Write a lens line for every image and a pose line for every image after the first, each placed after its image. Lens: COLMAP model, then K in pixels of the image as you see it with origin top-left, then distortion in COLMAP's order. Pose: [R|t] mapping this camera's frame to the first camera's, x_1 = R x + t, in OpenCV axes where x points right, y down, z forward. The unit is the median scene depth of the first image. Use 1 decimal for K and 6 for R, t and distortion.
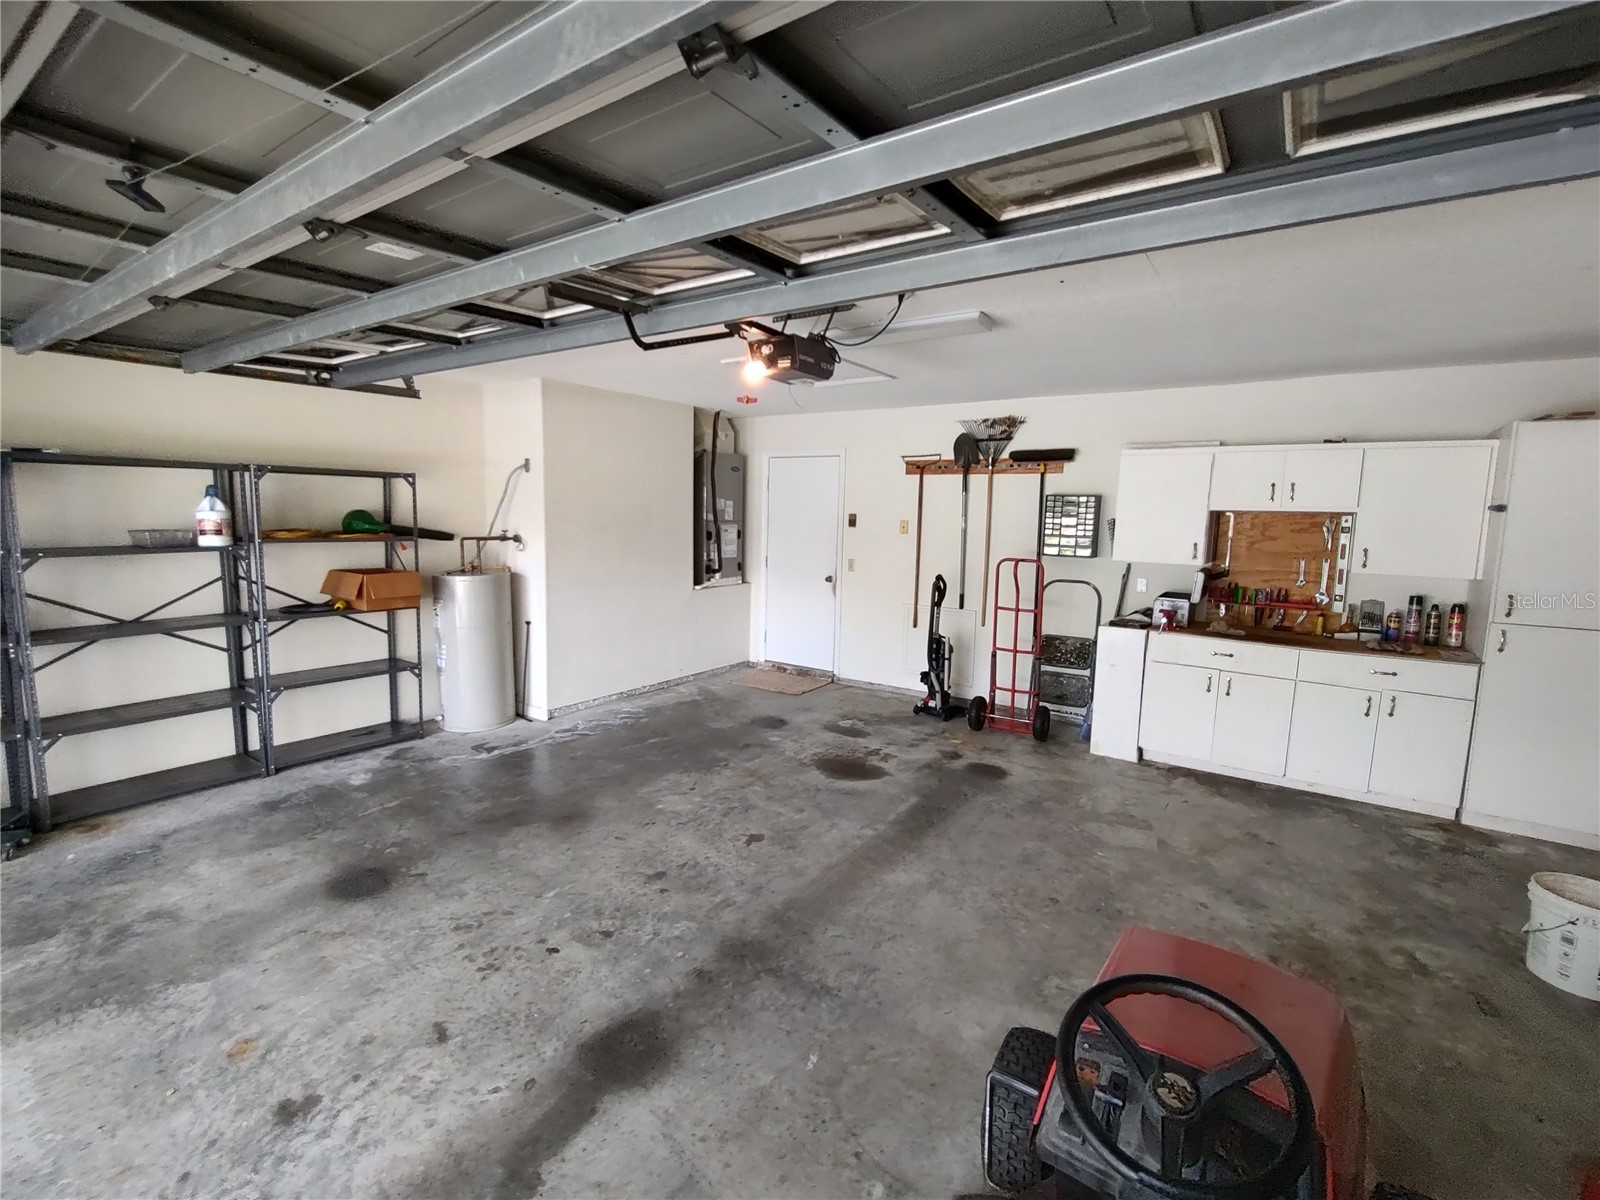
lens RADIAL K [[732.7, 0, 797.8], [0, 732.7, 595.5], [0, 0, 1]] dist [-0.003207, -0.000794]
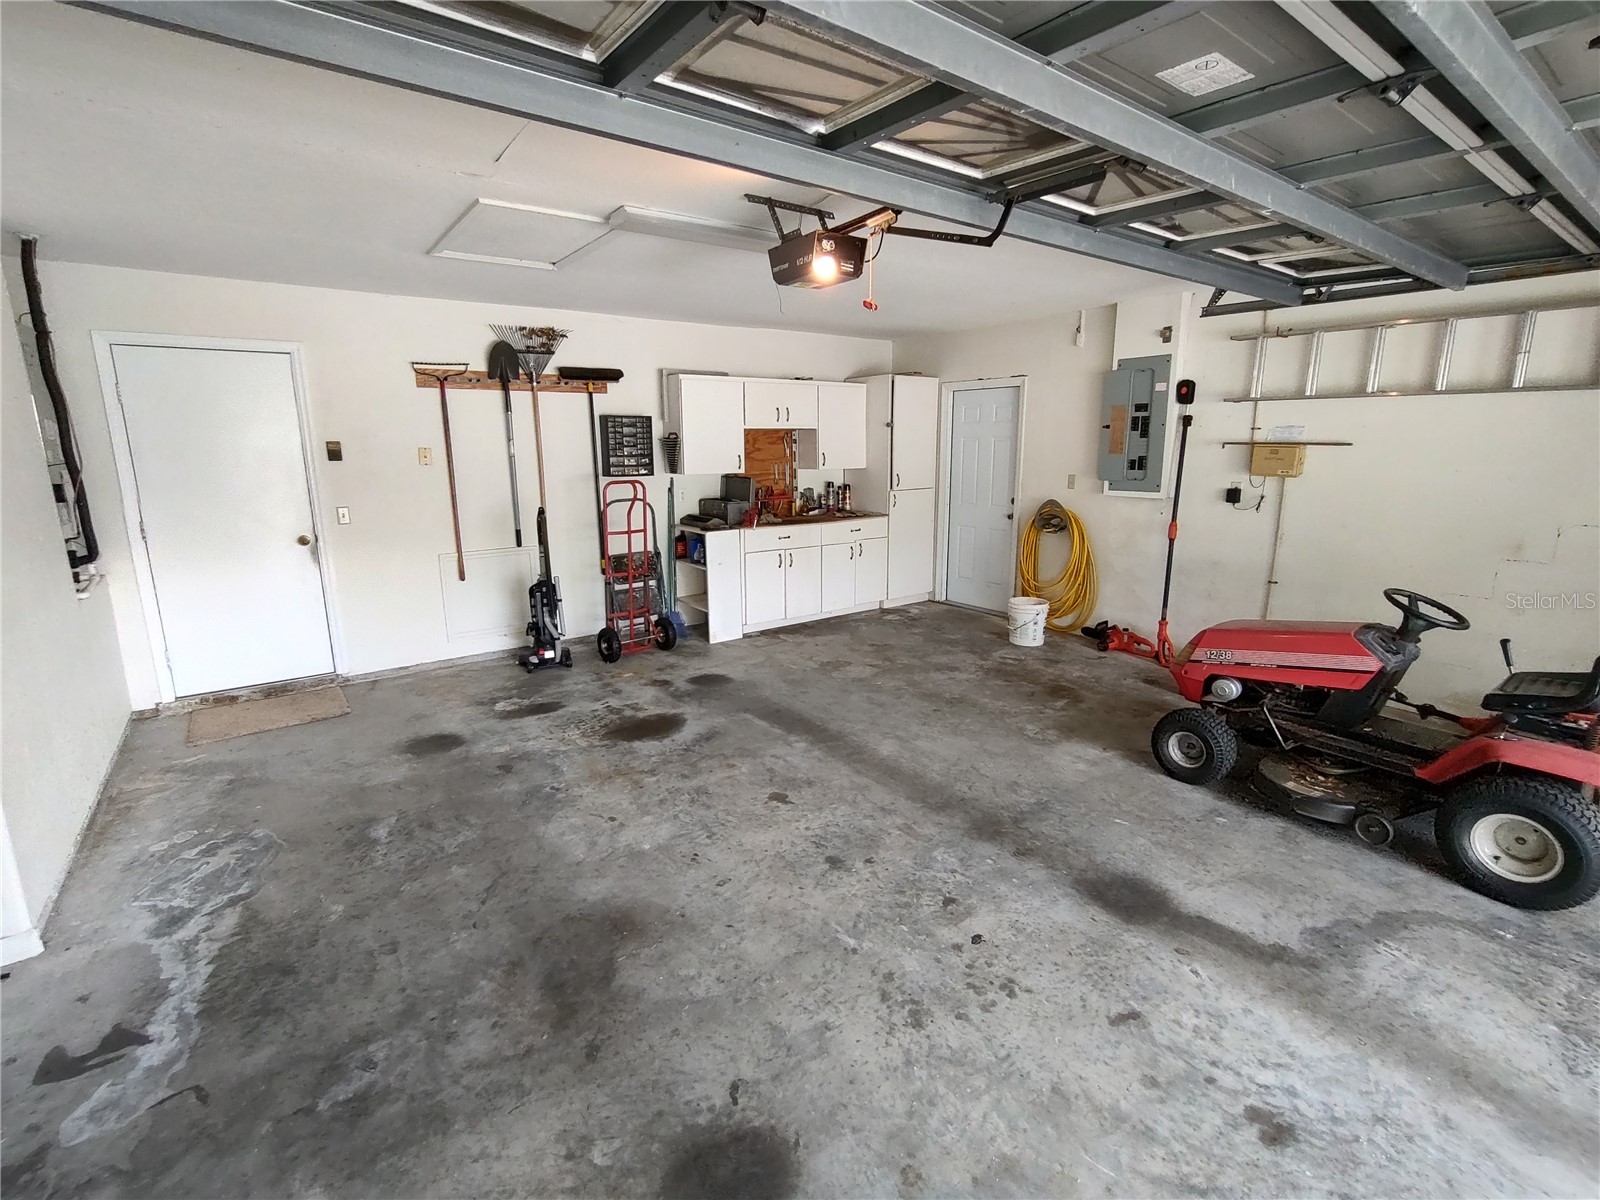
lens RADIAL K [[732.7, 0, 797.7], [0, 732.7, 597.3], [0, 0, 1]] dist [-0.003207, -0.000794]
pose [[0.306368, -0.221411, 0.925805, -0.670885], [0.124163, 0.973560, 0.191743, -0.066329], [-0.943781, 0.056207, 0.325759, 0.532442]]
